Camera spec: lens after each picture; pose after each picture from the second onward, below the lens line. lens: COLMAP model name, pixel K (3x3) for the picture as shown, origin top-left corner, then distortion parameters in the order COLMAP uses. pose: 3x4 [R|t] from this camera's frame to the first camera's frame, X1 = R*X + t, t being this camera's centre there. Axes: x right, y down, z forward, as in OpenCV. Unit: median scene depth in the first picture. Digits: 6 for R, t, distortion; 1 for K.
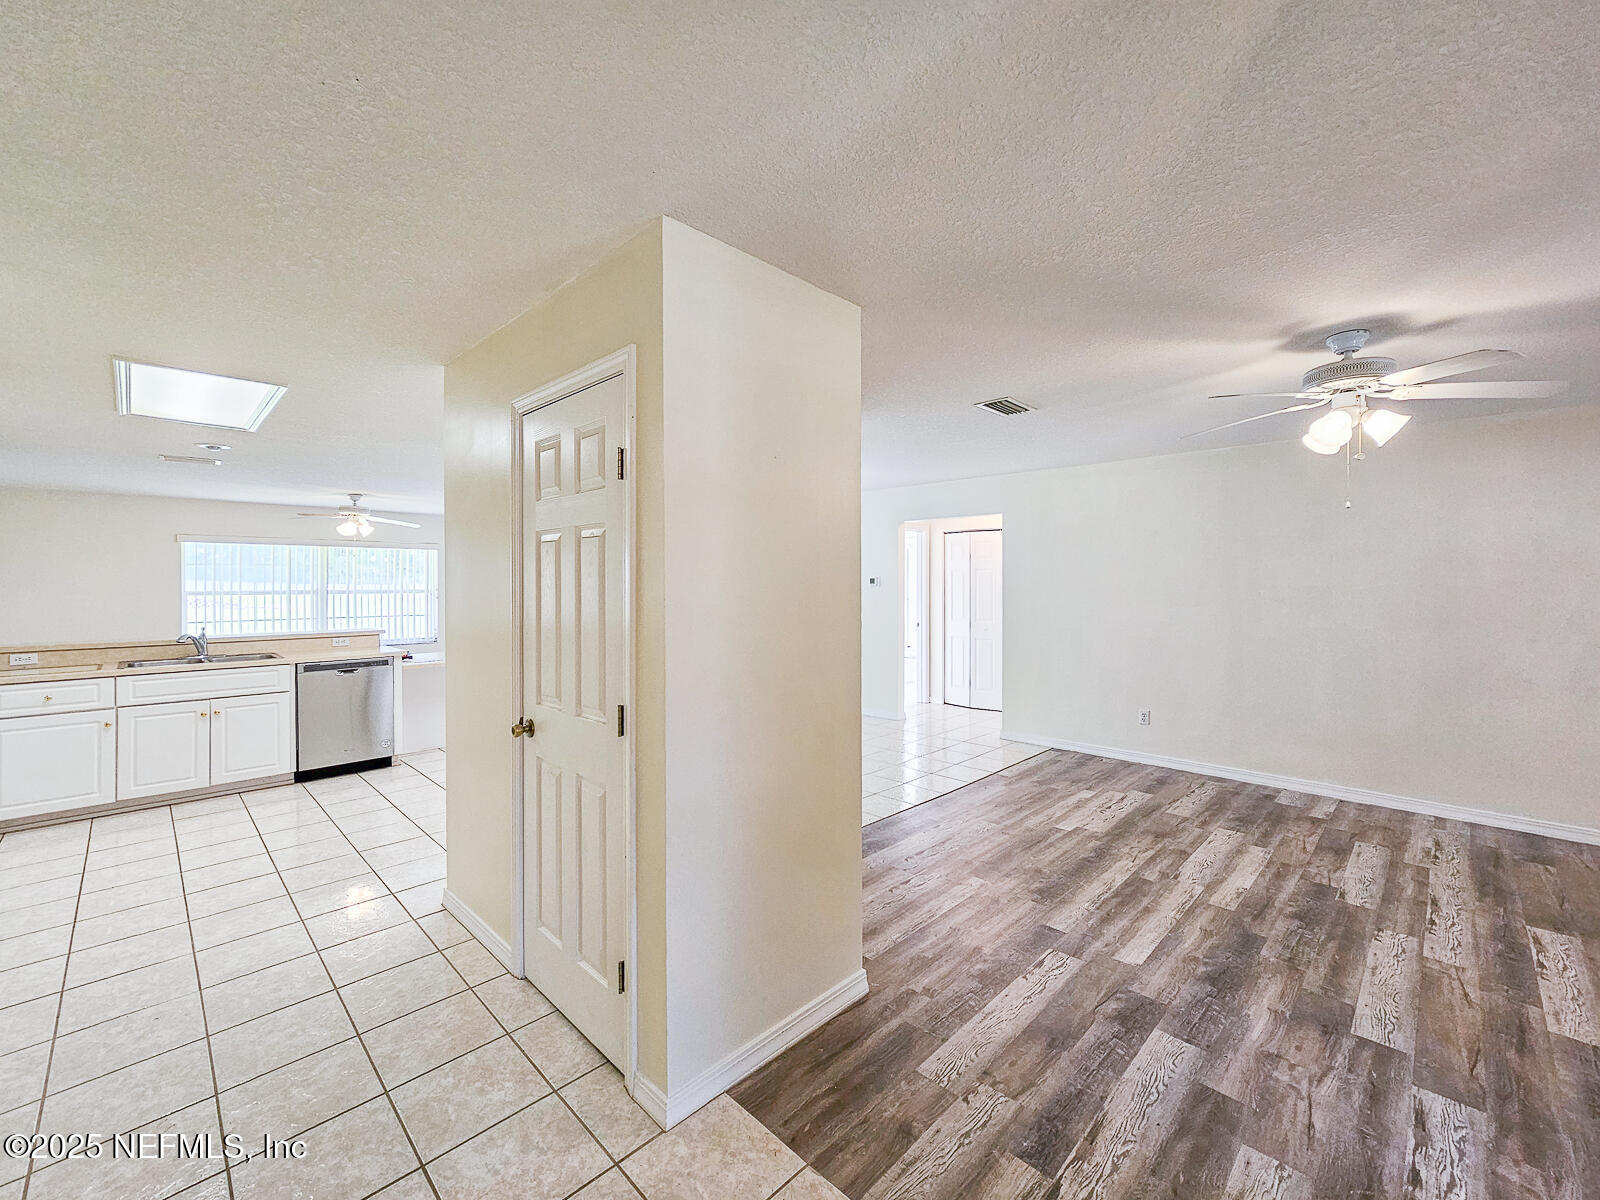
lens RADIAL K [[637.0, 0, 810.9], [0, 637.0, 592.5], [0, 0, 1]] dist [0.000424, 0.000276]
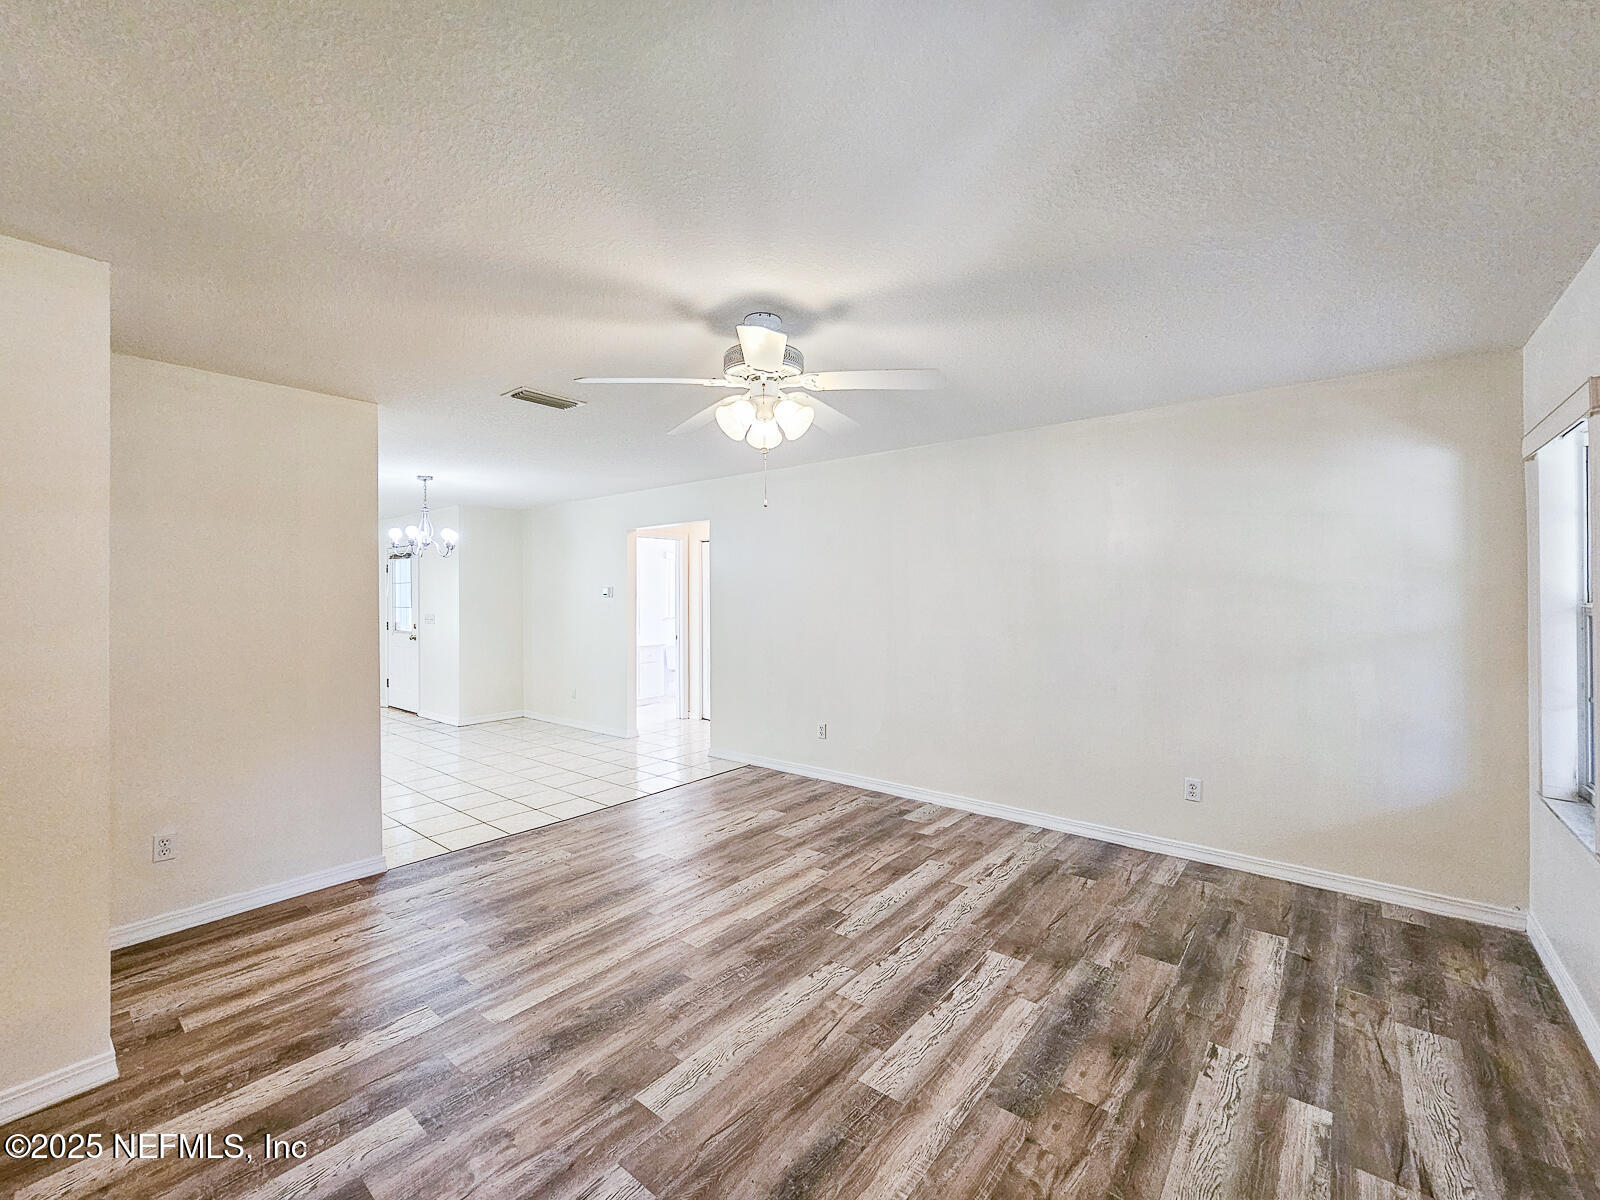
lens RADIAL K [[635.6, 0, 794.4], [0, 635.6, 600.6], [0, 0, 1]] dist [-0.001577, 0.000044]
pose [[0.997037, -0.005963, 0.076698, 0.658830], [0.006600, 0.999946, -0.008043, 0.008761], [-0.076646, 0.008525, 0.997022, 0.068096]]
